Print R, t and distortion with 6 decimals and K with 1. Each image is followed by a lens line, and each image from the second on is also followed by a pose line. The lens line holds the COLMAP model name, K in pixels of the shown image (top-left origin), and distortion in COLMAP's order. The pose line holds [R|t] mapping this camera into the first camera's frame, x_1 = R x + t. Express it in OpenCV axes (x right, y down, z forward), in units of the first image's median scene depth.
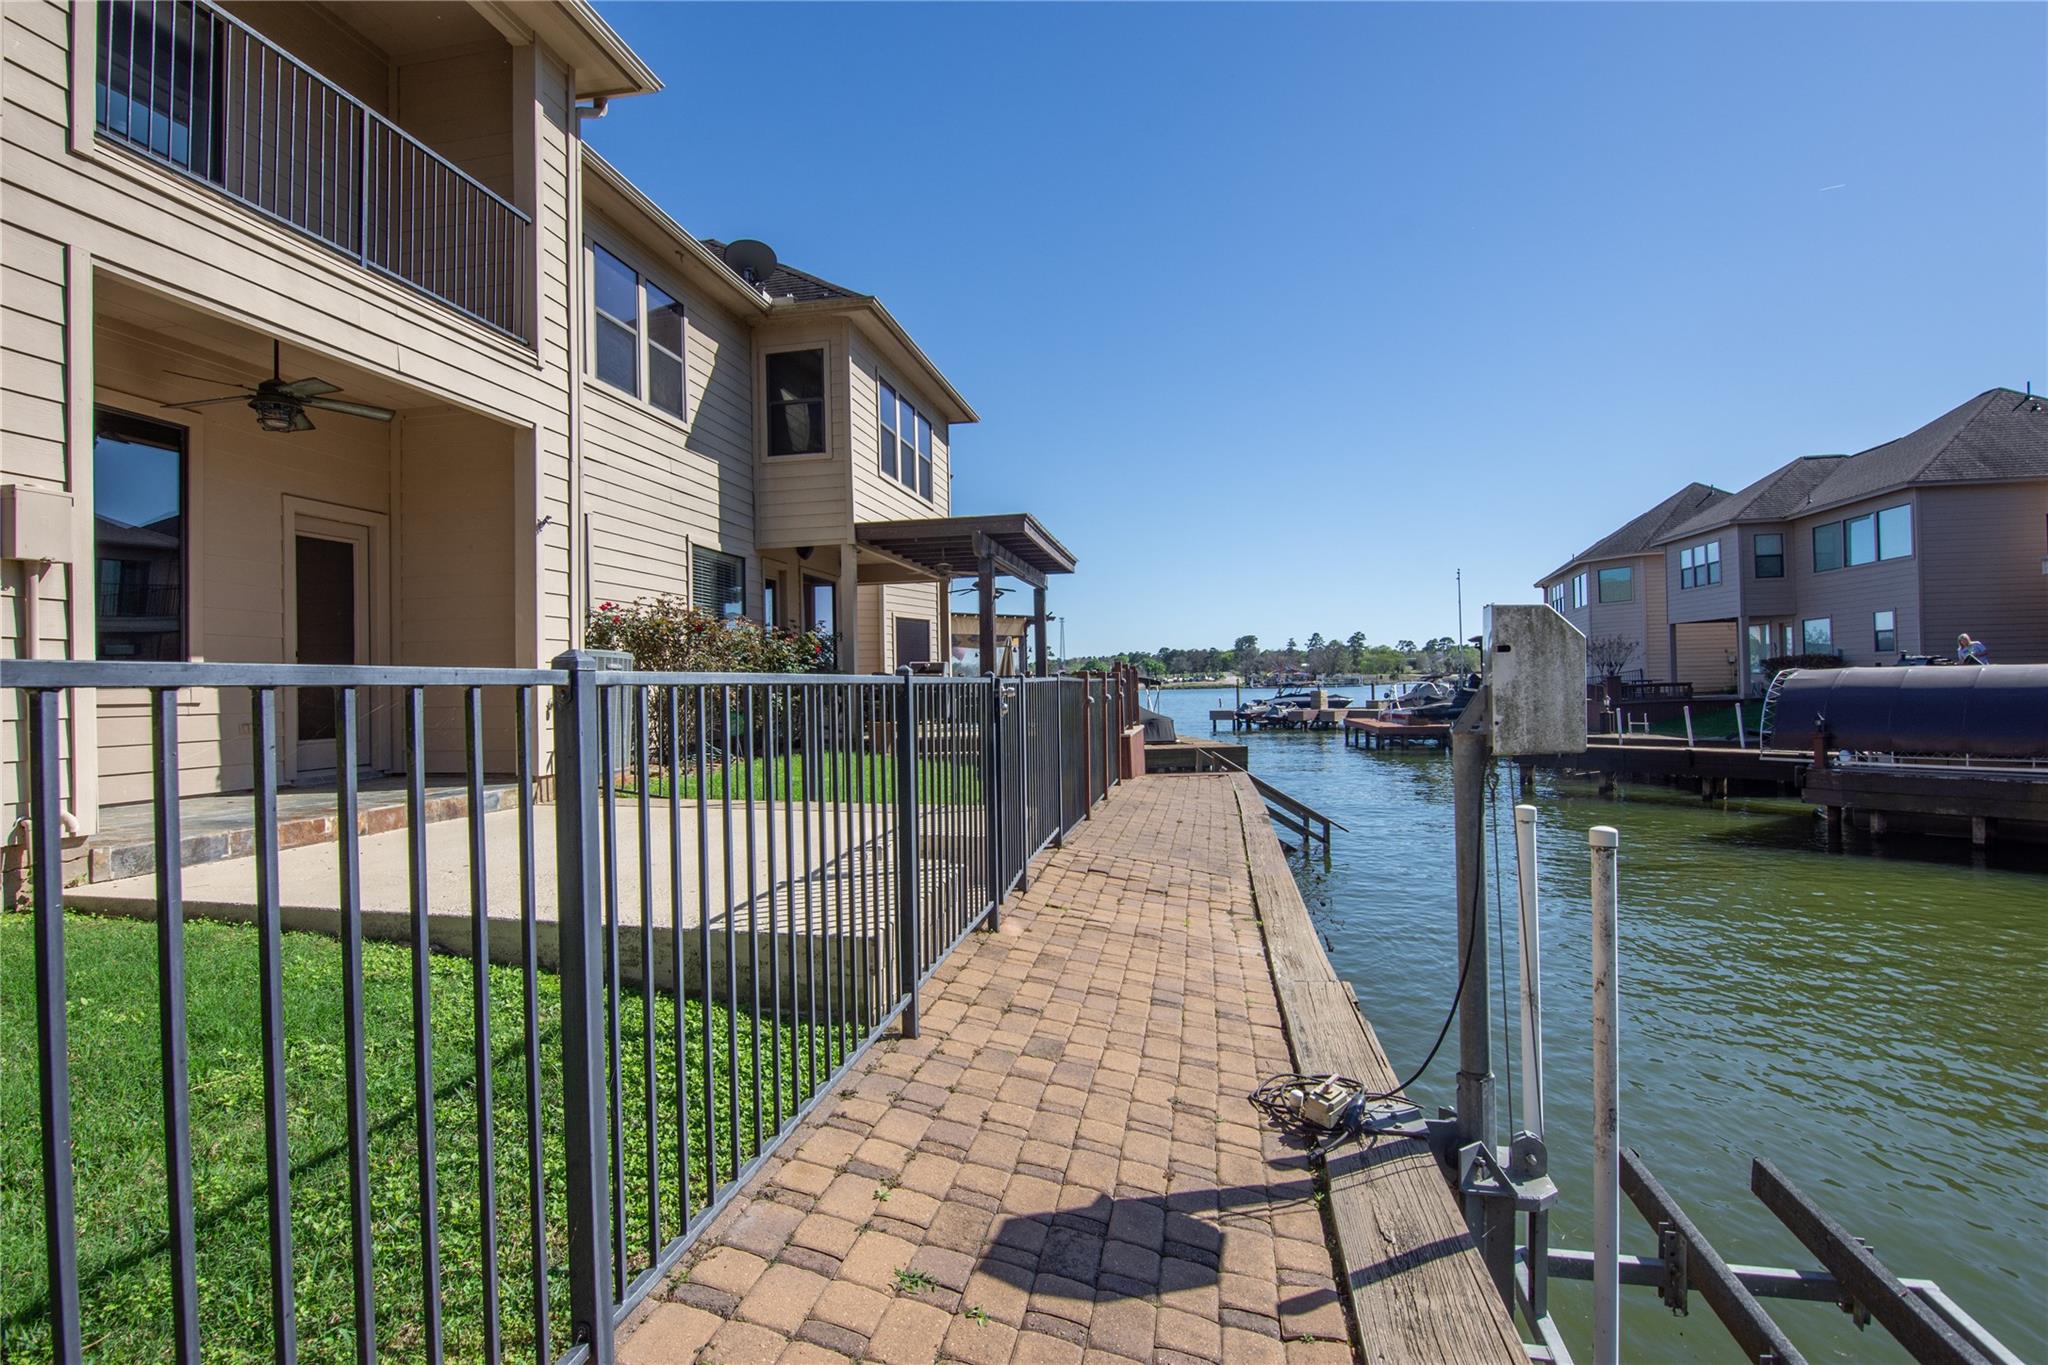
lens RADIAL K [[1073.2, 0, 1040.9], [0, 1073.2, 685.2], [0, 0, 1]] dist [-0.002747, -0.009914]
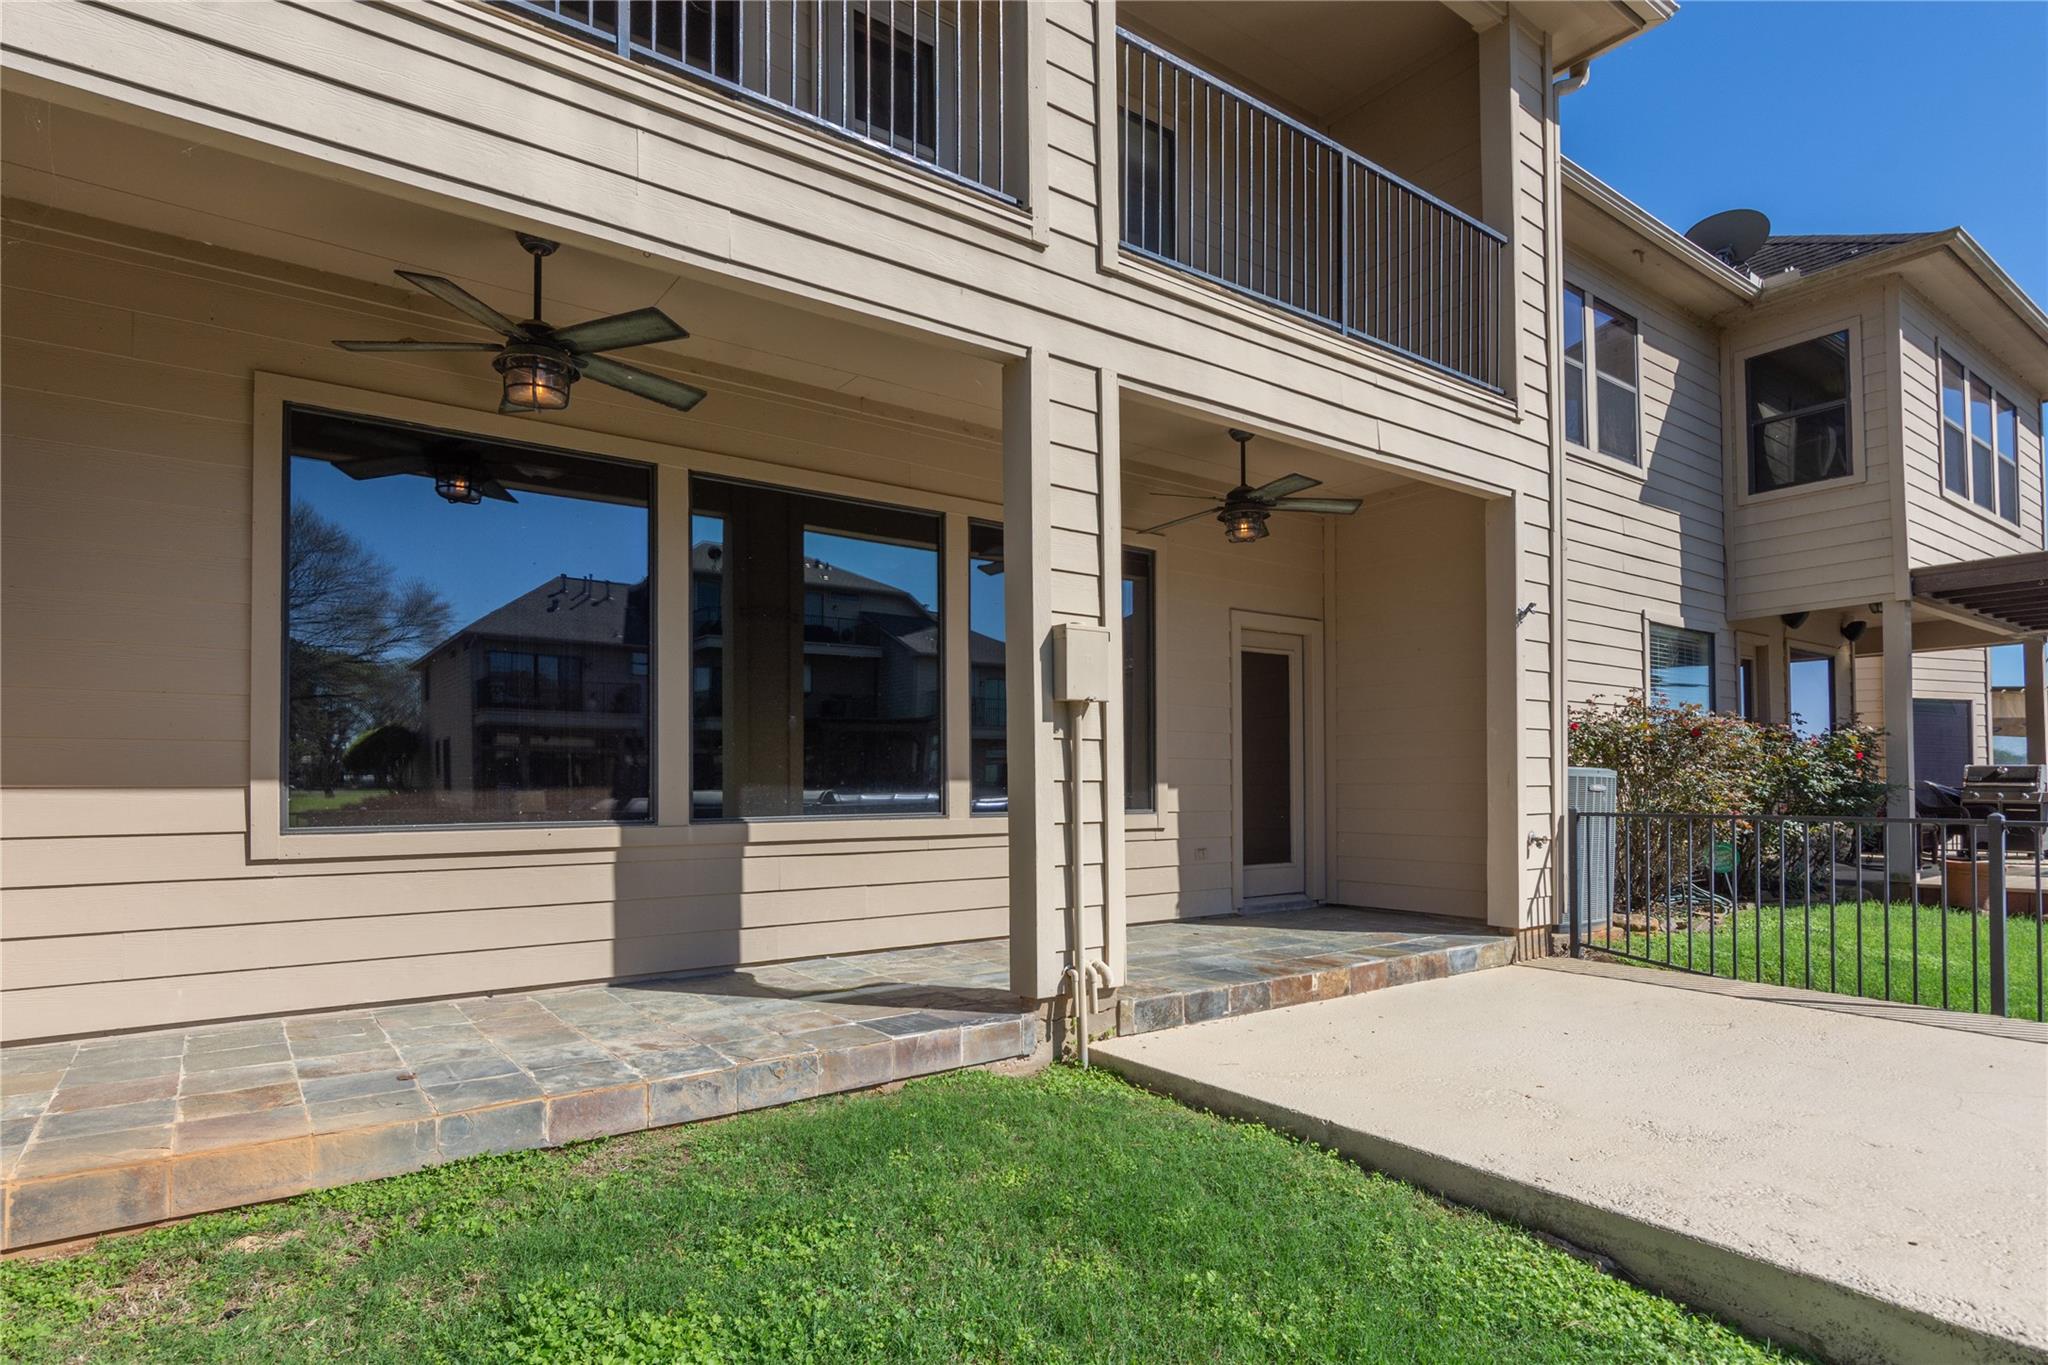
lens RADIAL K [[1073.2, 0, 985.9], [0, 1073.2, 757.4], [0, 0, 1]] dist [-0.002747, -0.009914]
pose [[0.738348, -0.011367, -0.674324, -0.215076], [0.003077, 0.999904, -0.013486, -0.032573], [0.674413, 0.007882, 0.738312, 0.136367]]
